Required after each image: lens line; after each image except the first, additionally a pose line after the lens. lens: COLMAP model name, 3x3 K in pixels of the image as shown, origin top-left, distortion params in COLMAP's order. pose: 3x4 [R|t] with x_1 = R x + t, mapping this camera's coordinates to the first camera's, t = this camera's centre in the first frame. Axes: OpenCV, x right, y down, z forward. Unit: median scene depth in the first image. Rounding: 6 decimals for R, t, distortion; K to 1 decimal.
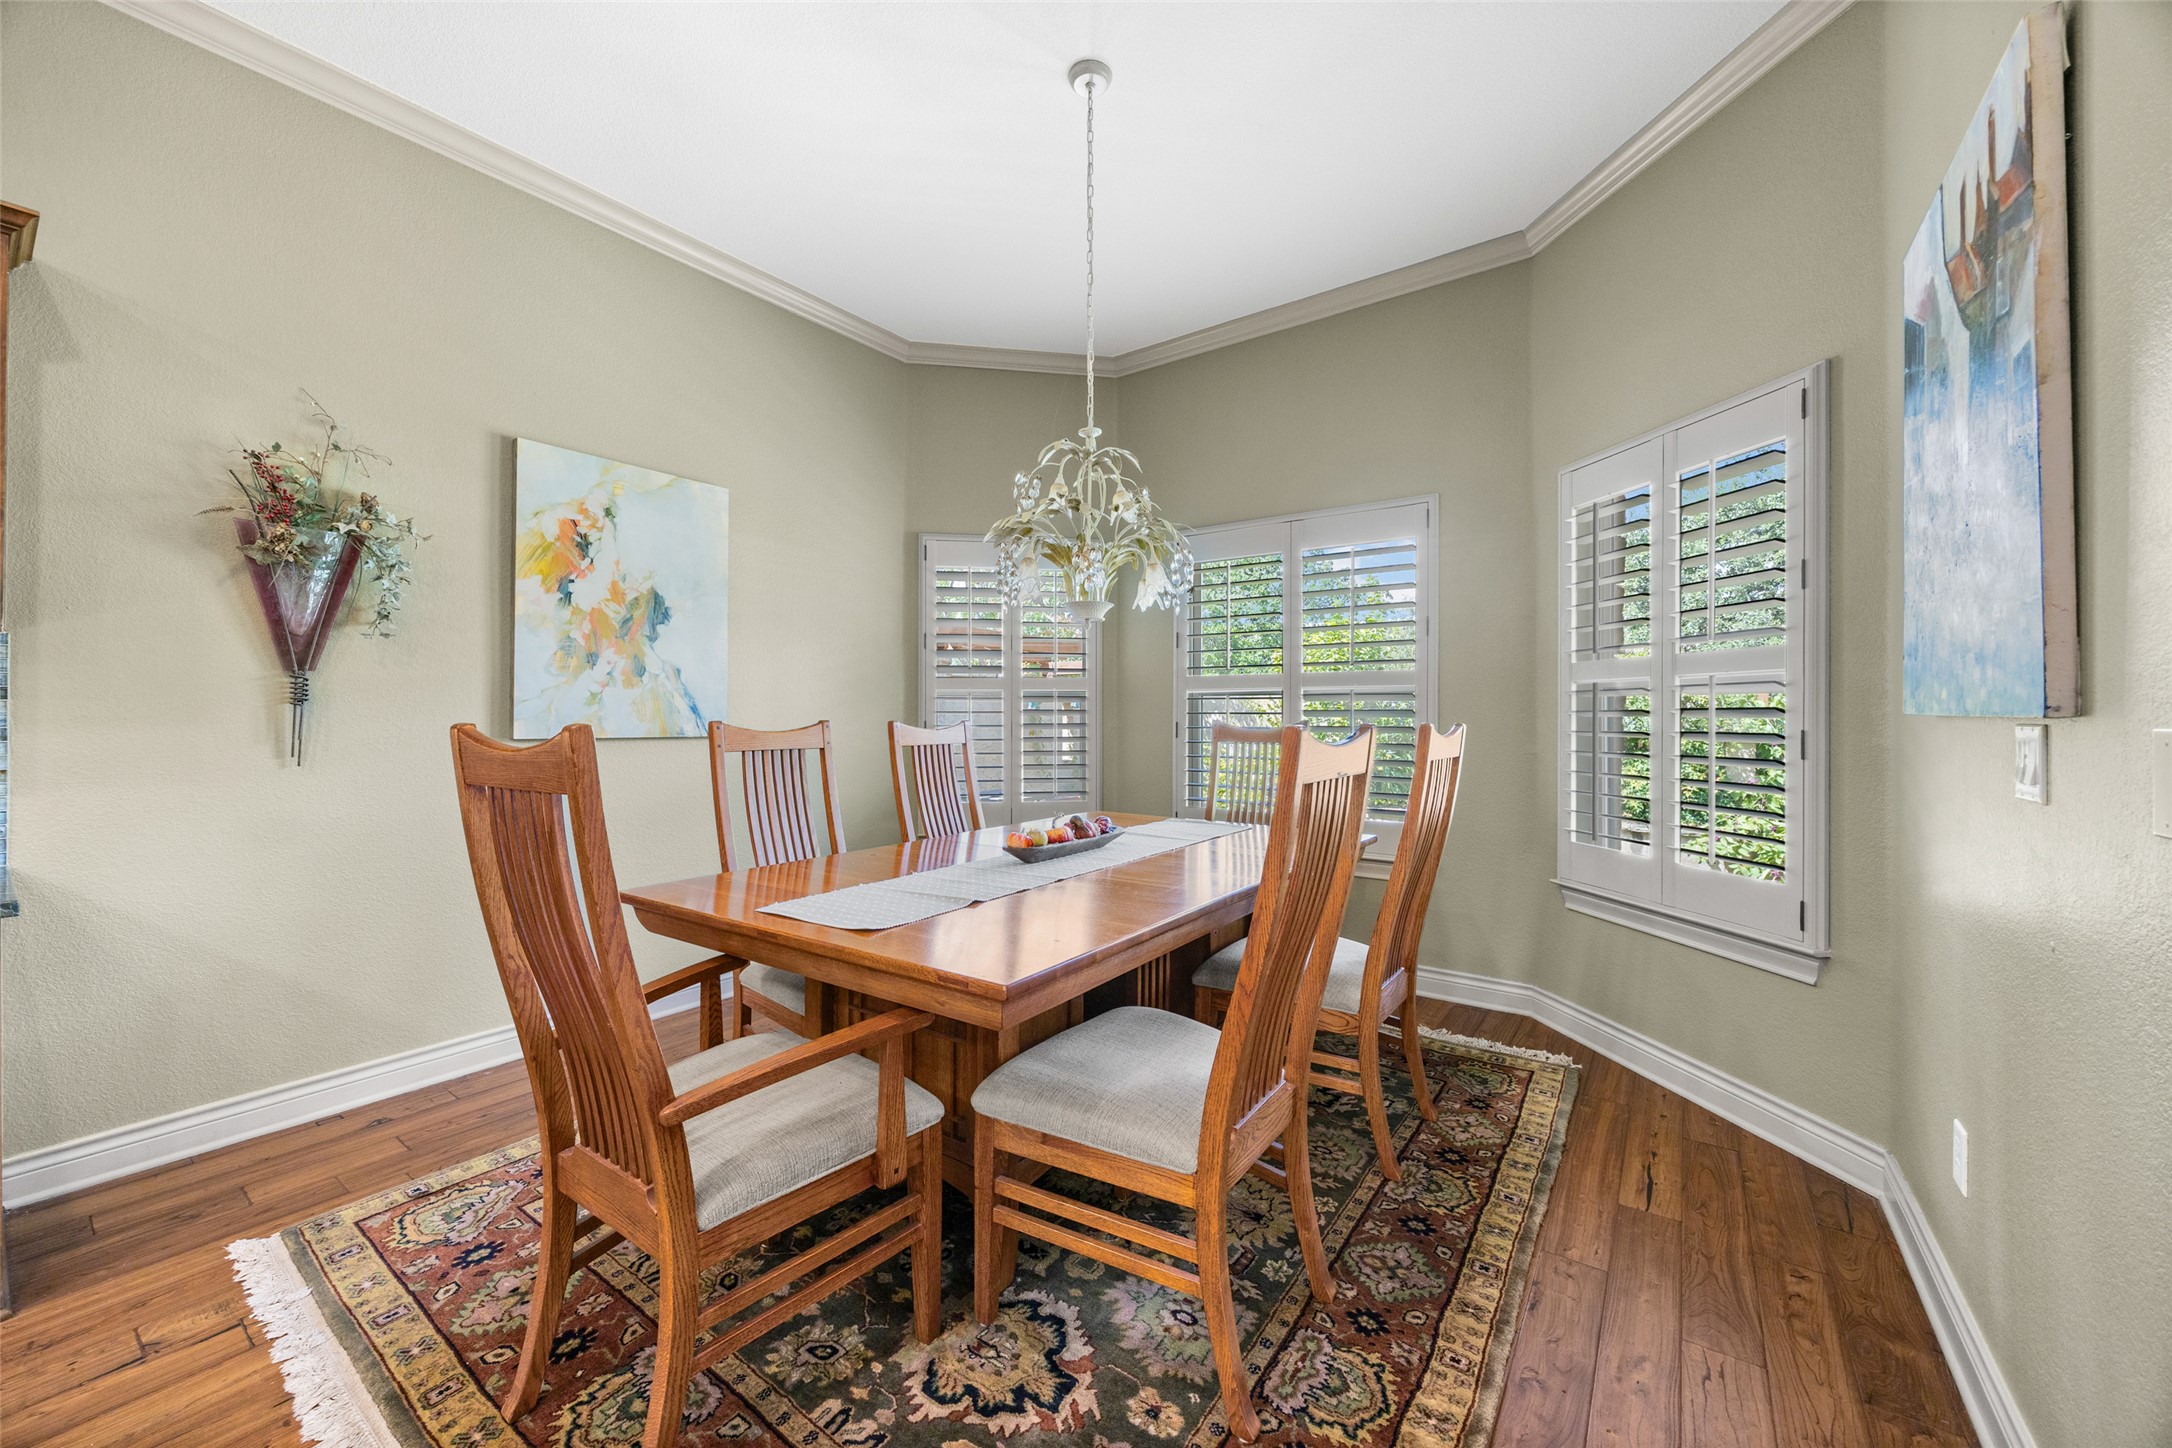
lens RADIAL K [[836.6, 0, 1084.9], [0, 836.6, 723.5], [0, 0, 1]] dist [0.000568, 0.000043]
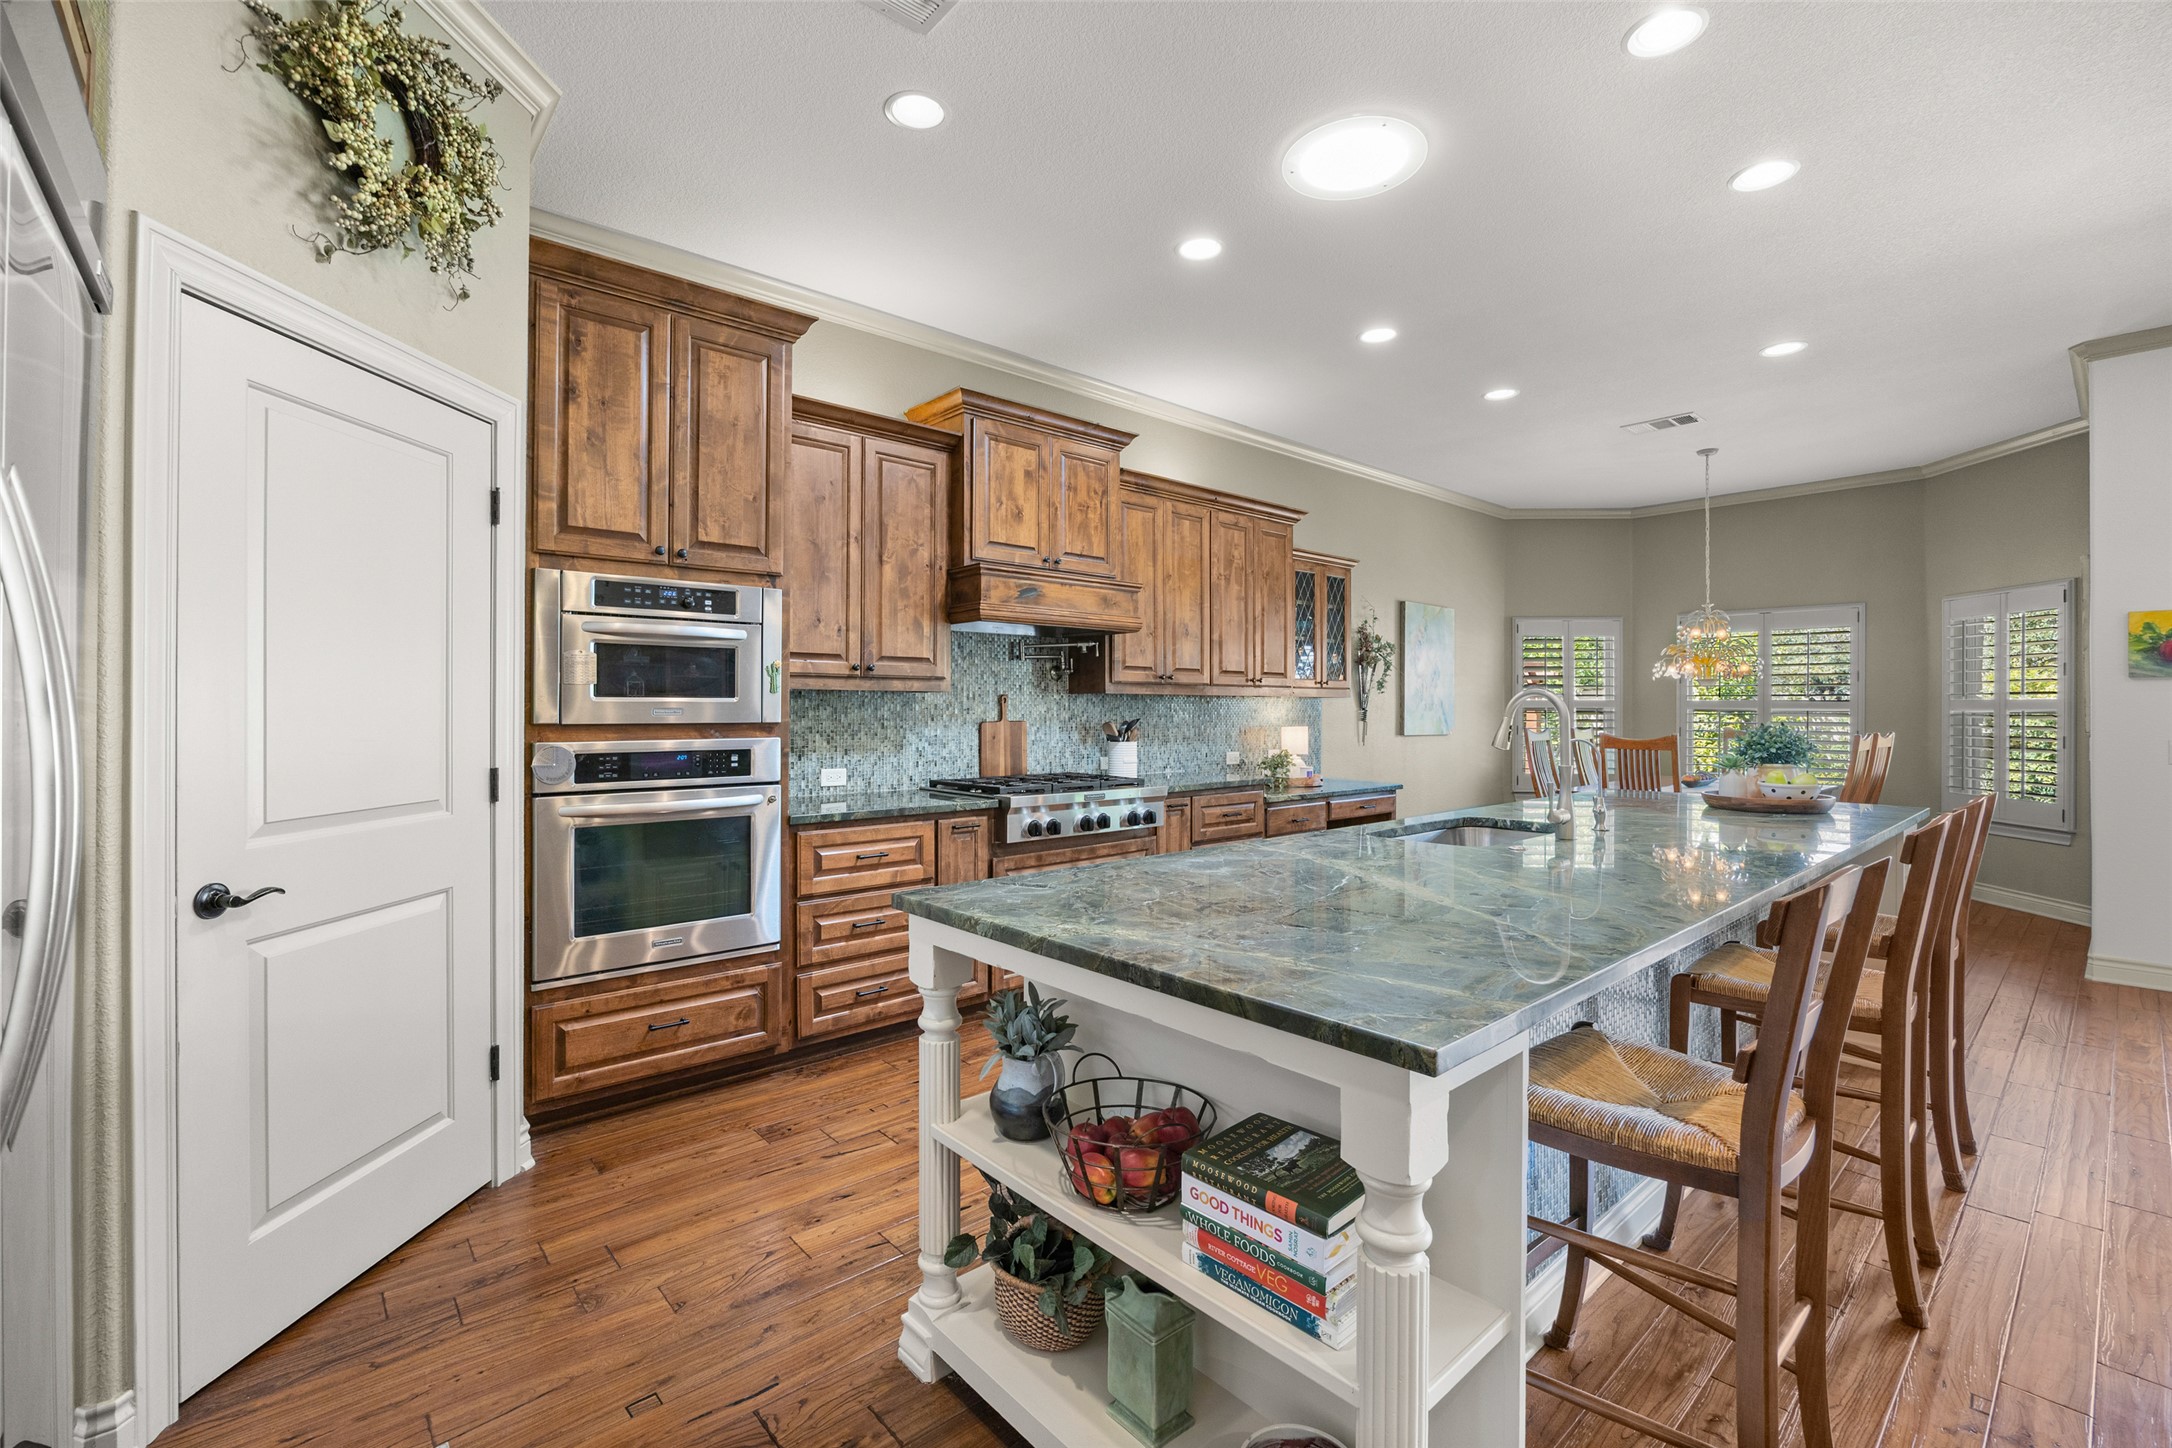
lens RADIAL K [[946.5, 0, 1086.9], [0, 946.5, 705.7], [0, 0, 1]] dist [-0.014867, -0.000041]
pose [[0.973329, 0.000147, -0.229415, -0.762340], [-0.002740, 0.999936, -0.010985, -0.023754], [0.229399, 0.011320, 0.973267, -1.375178]]
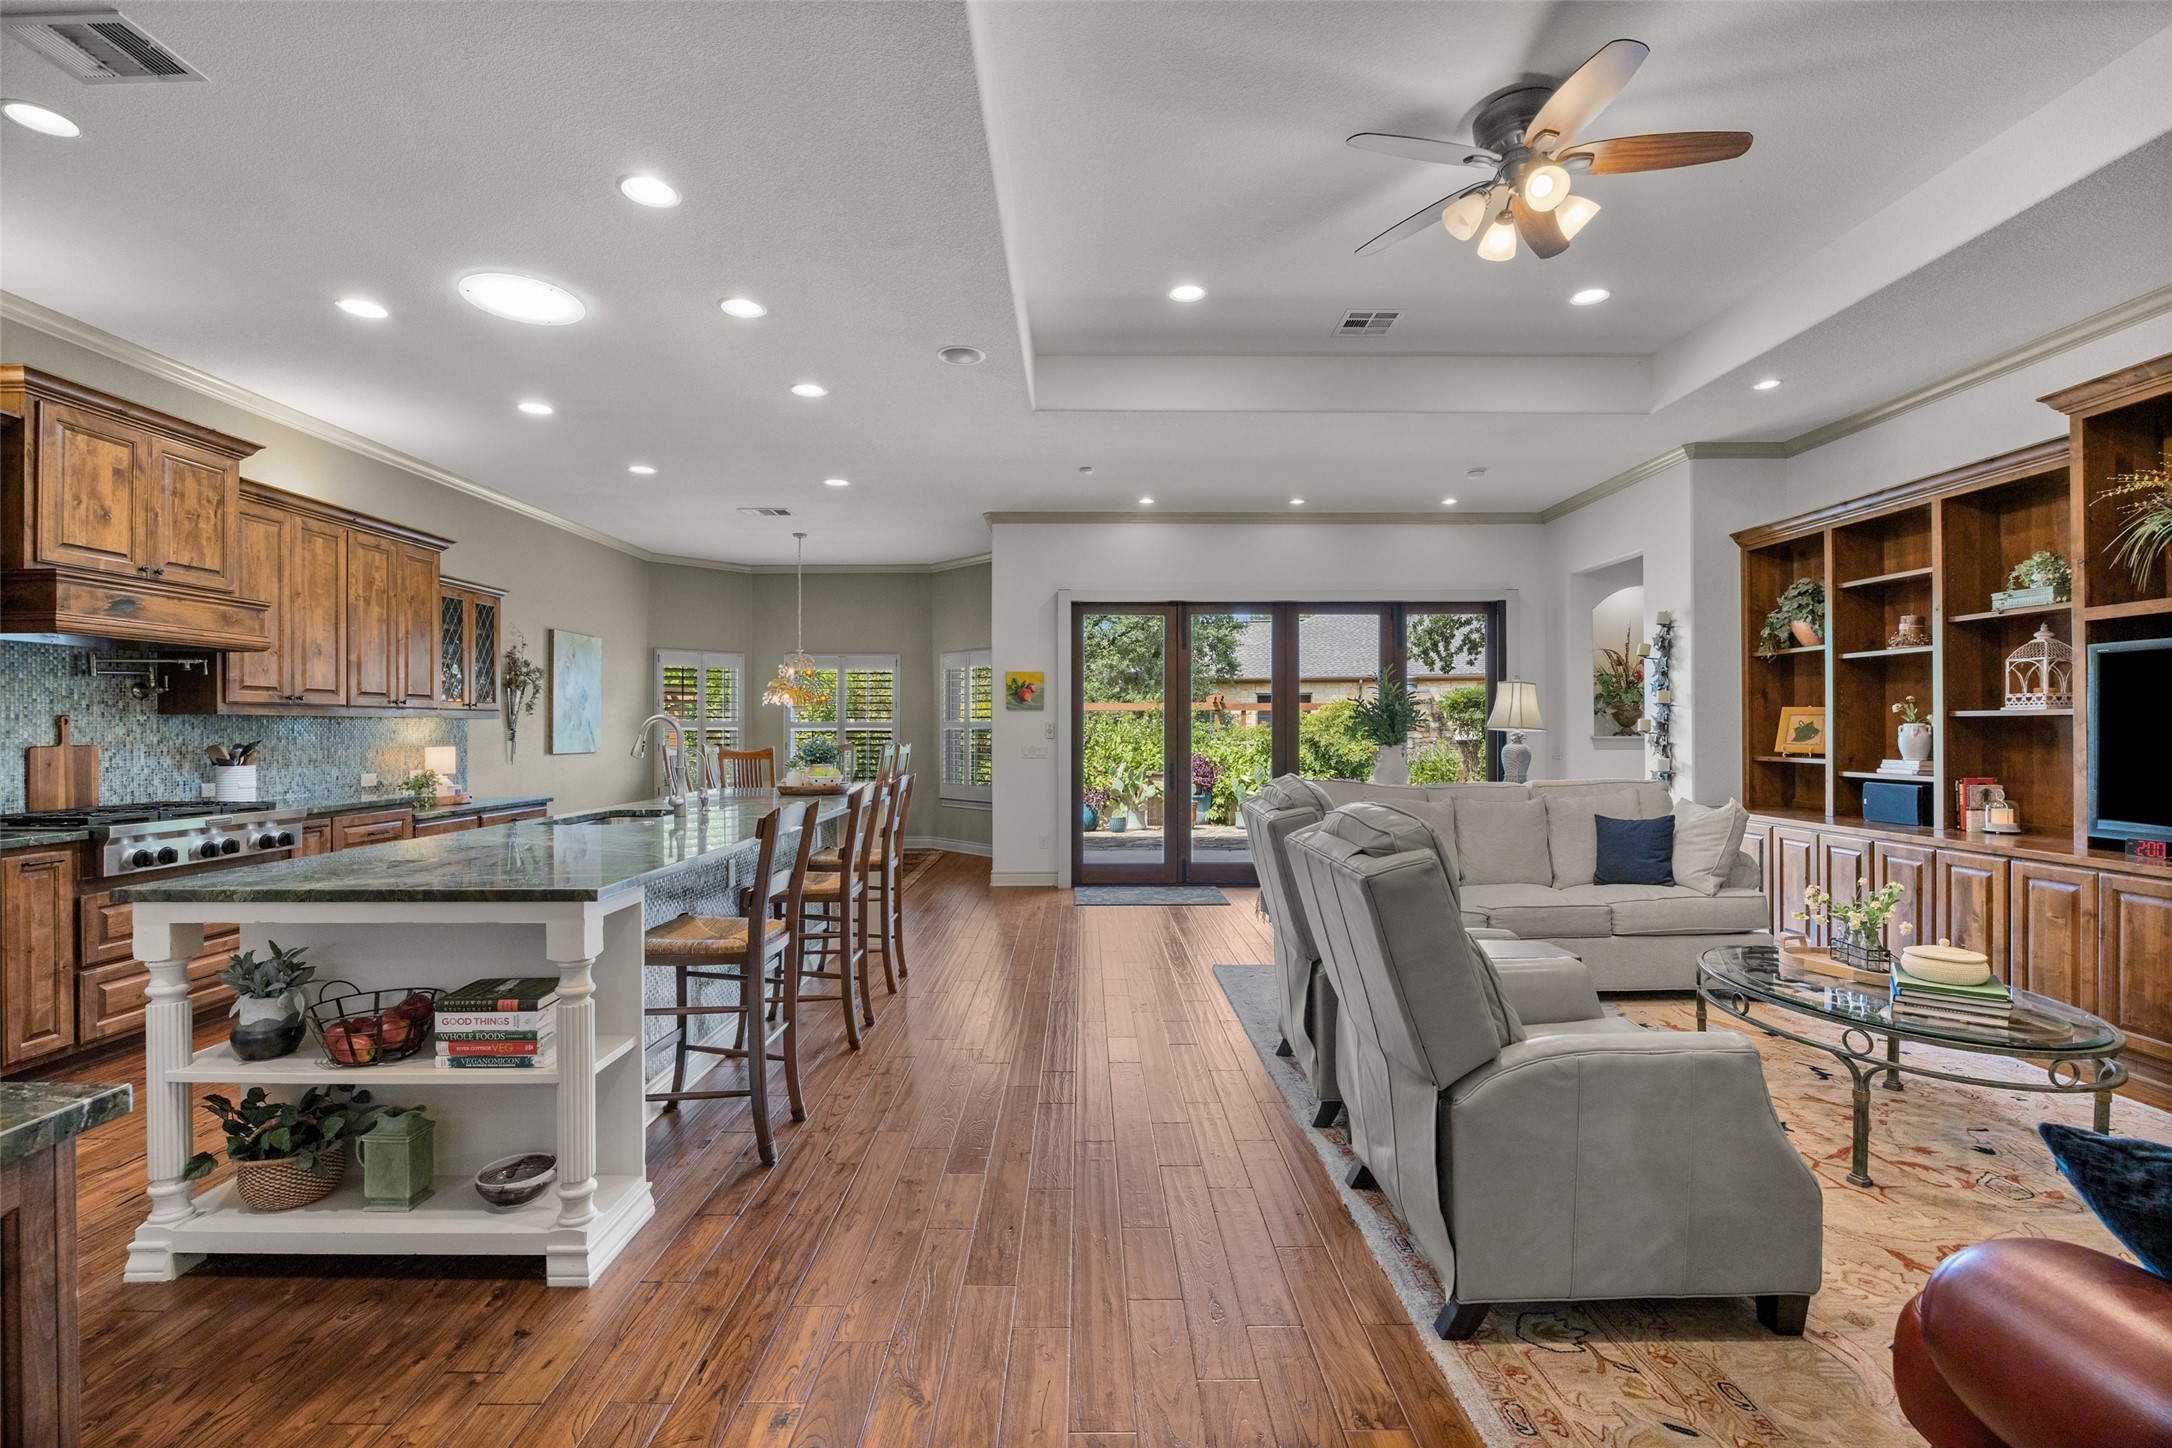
lens RADIAL K [[946.5, 0, 1074.6], [0, 946.5, 722.9], [0, 0, 1]] dist [-0.014867, -0.000041]
pose [[0.821610, -0.000313, 0.570049, -0.817164], [0.008091, 0.999906, -0.011113, -0.021612], [-0.569992, 0.013743, 0.821535, -1.739292]]
